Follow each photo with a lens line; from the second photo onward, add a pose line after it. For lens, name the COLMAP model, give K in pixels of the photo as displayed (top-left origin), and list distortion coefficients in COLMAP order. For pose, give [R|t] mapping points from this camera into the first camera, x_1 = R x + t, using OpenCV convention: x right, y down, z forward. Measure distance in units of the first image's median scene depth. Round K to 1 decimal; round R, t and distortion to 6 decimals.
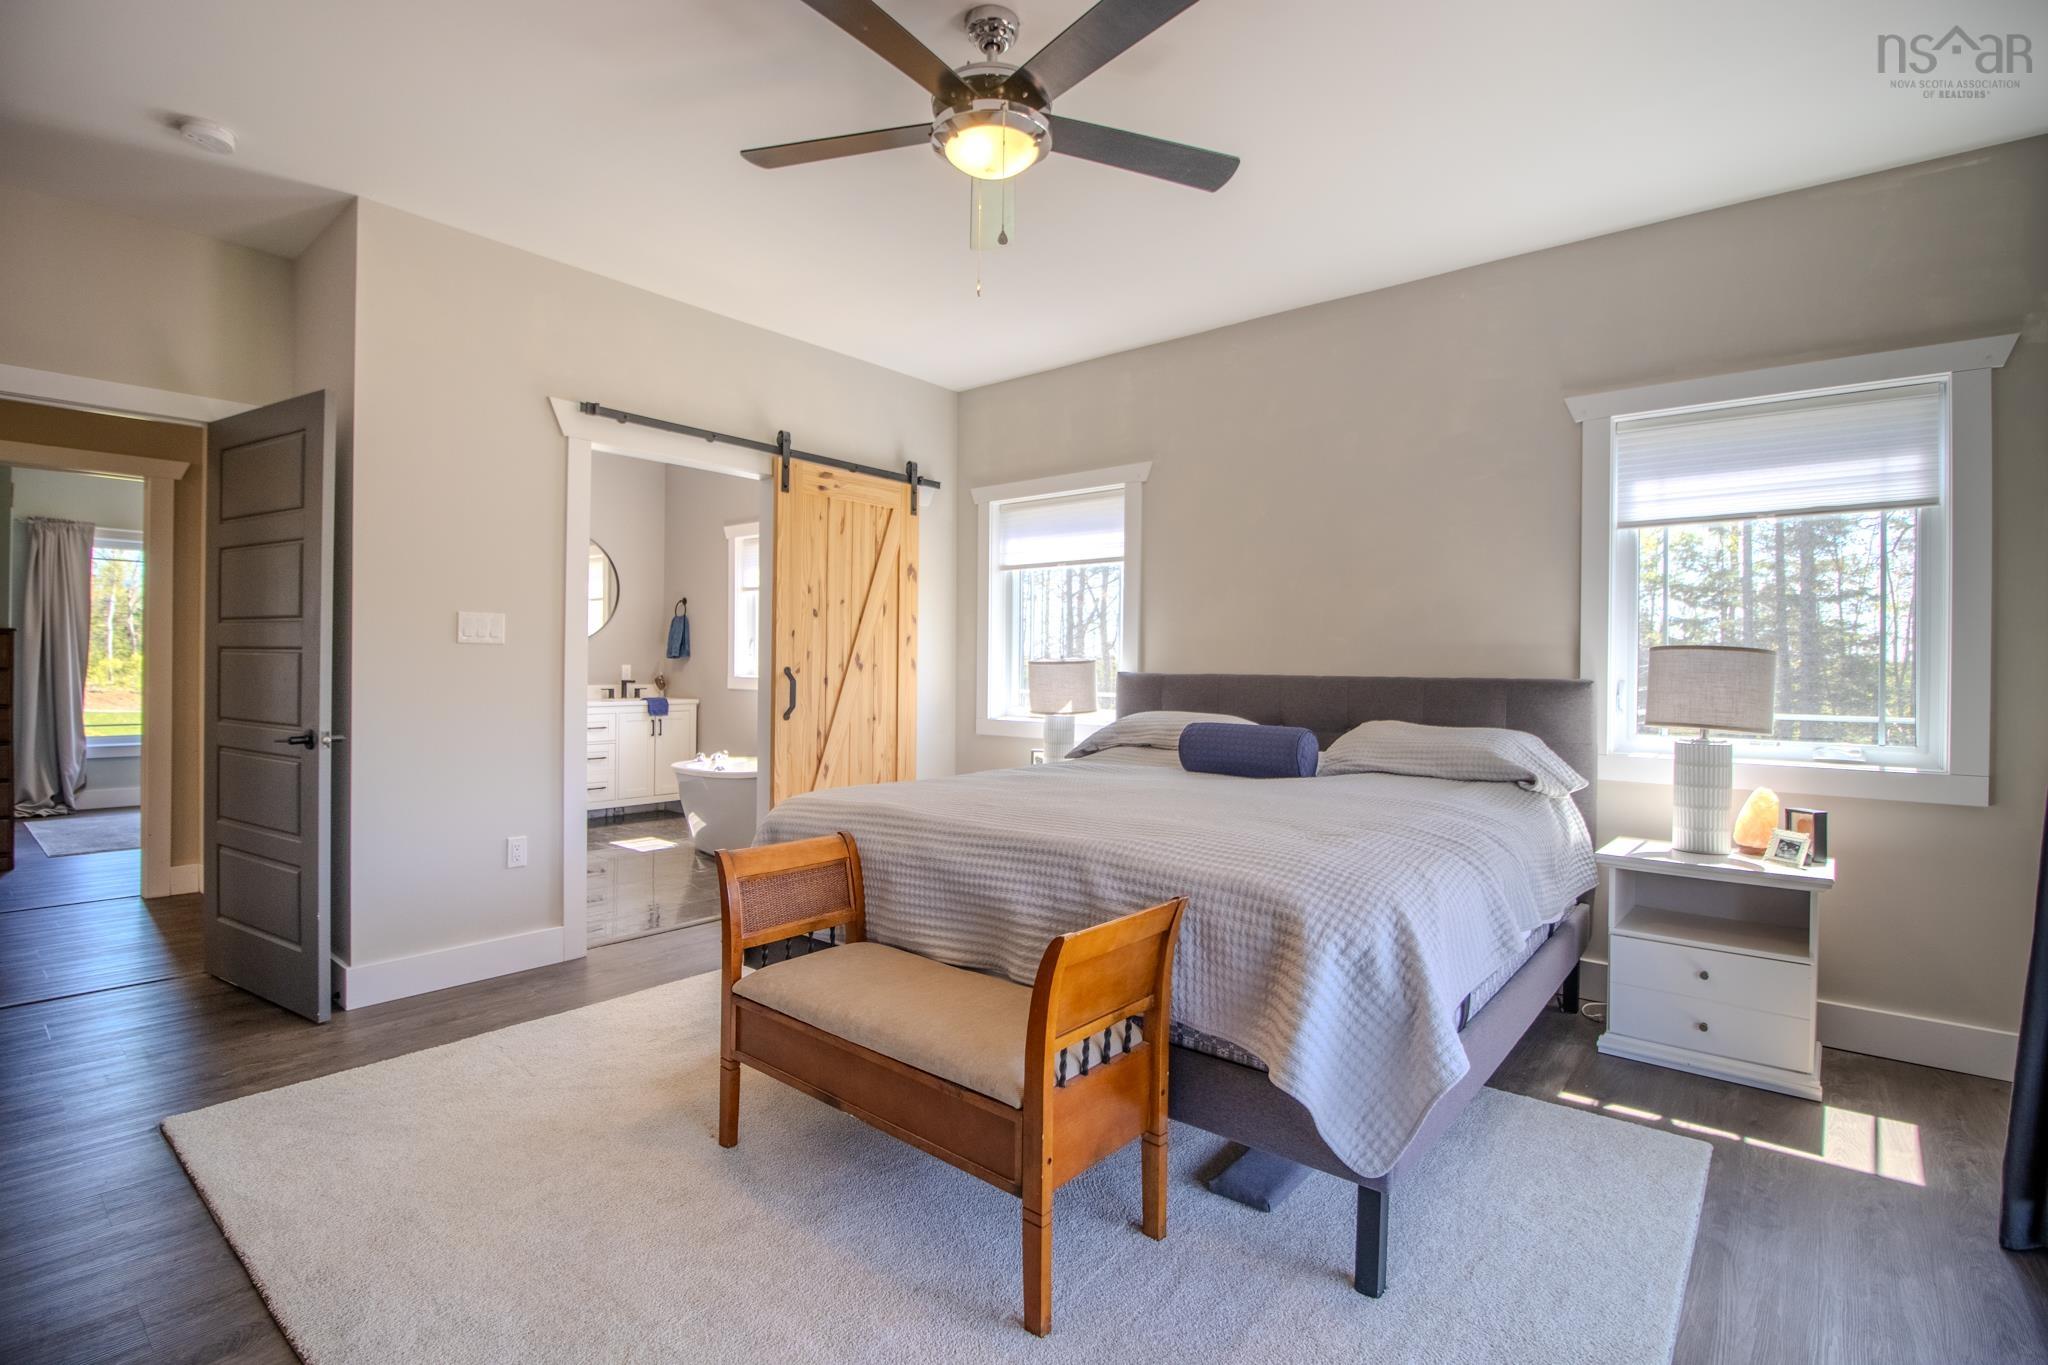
lens RADIAL K [[951.9, 0, 1012.9], [0, 951.9, 685.6], [0, 0, 1]] dist [-0.005891, -0.008372]
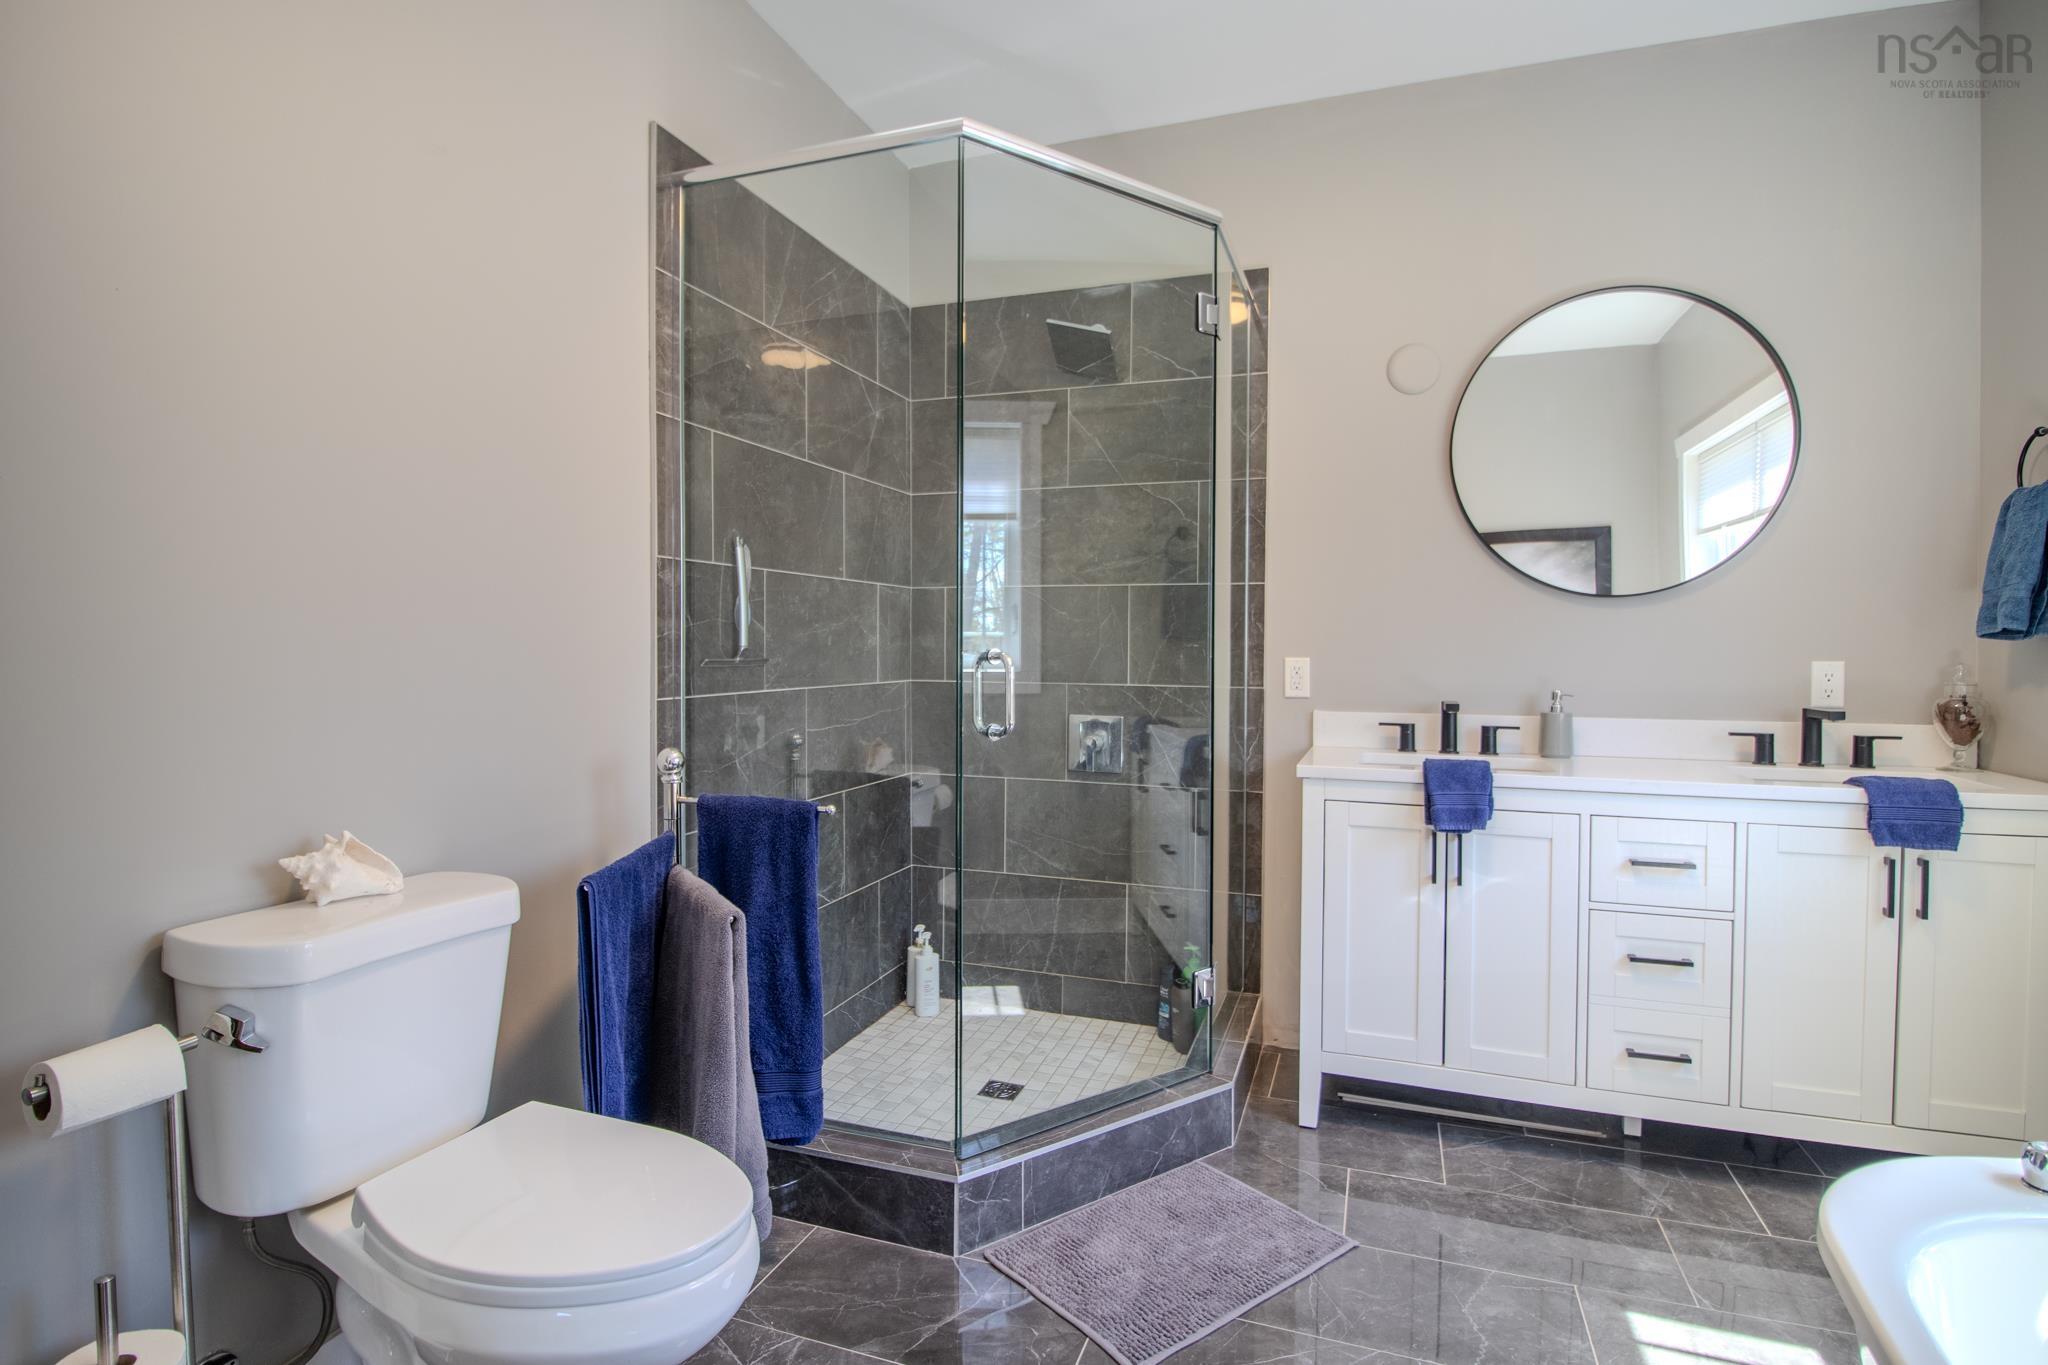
lens RADIAL K [[951.9, 0, 1042.5], [0, 951.9, 663.7], [0, 0, 1]] dist [-0.005891, -0.008372]
pose [[0.336591, 0.001741, -0.941649, -0.194190], [-0.012616, 0.999917, -0.002661, -0.017388], [0.941566, 0.012776, 0.336585, 0.646110]]
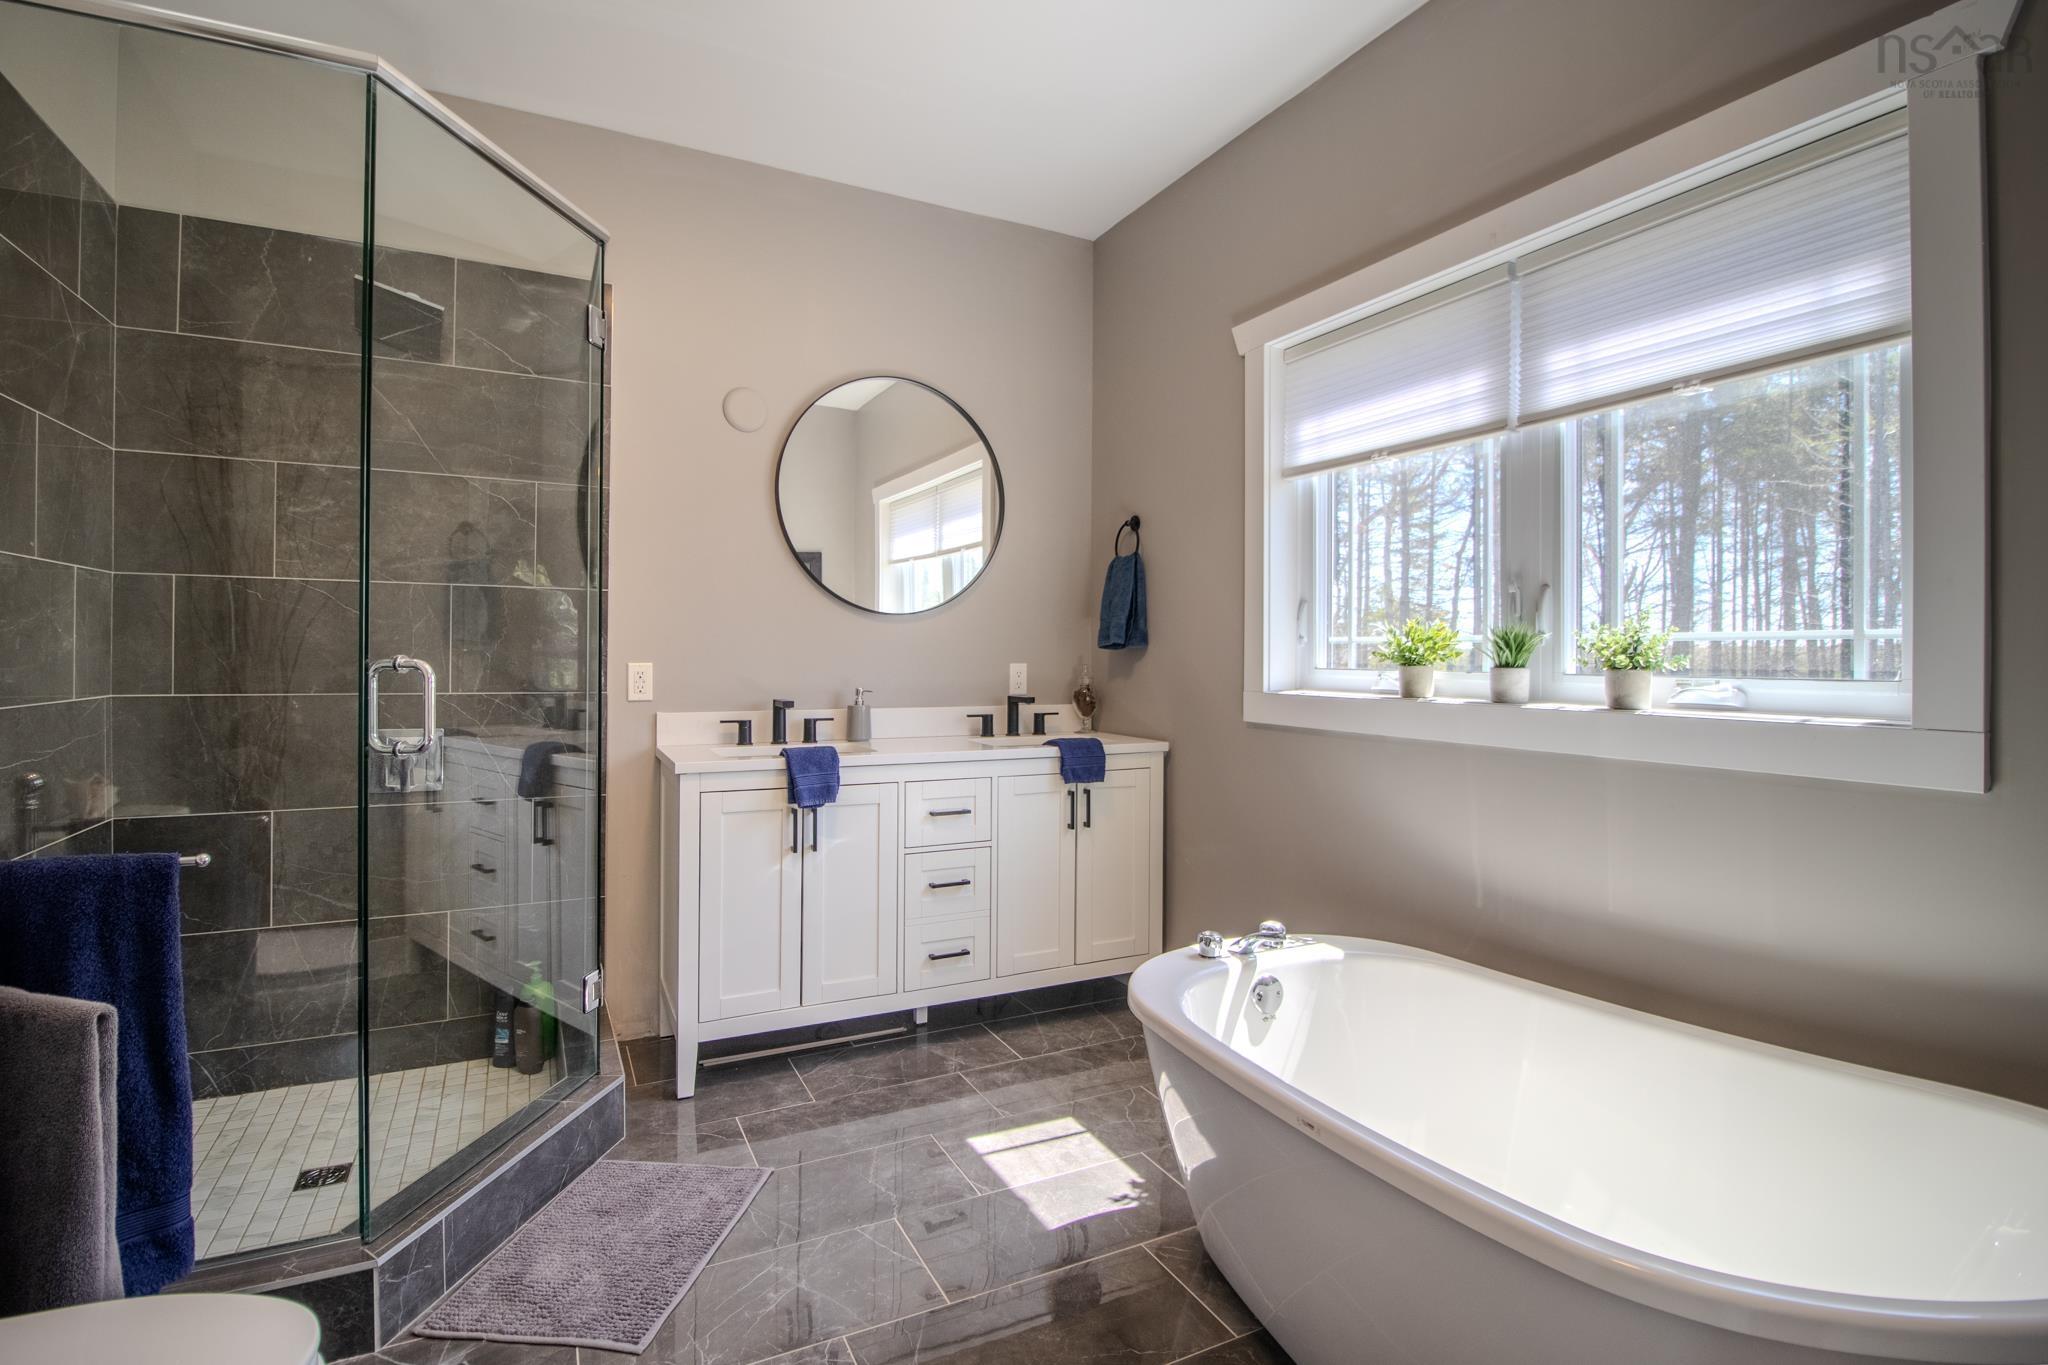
lens RADIAL K [[951.9, 0, 967.3], [0, 951.9, 654.5], [0, 0, 1]] dist [-0.005891, -0.008372]
pose [[0.895284, -0.010221, -0.445379, -0.219432], [0.001572, 0.999803, -0.019786, -0.017443], [0.445494, 0.017014, 0.895123, 0.568586]]
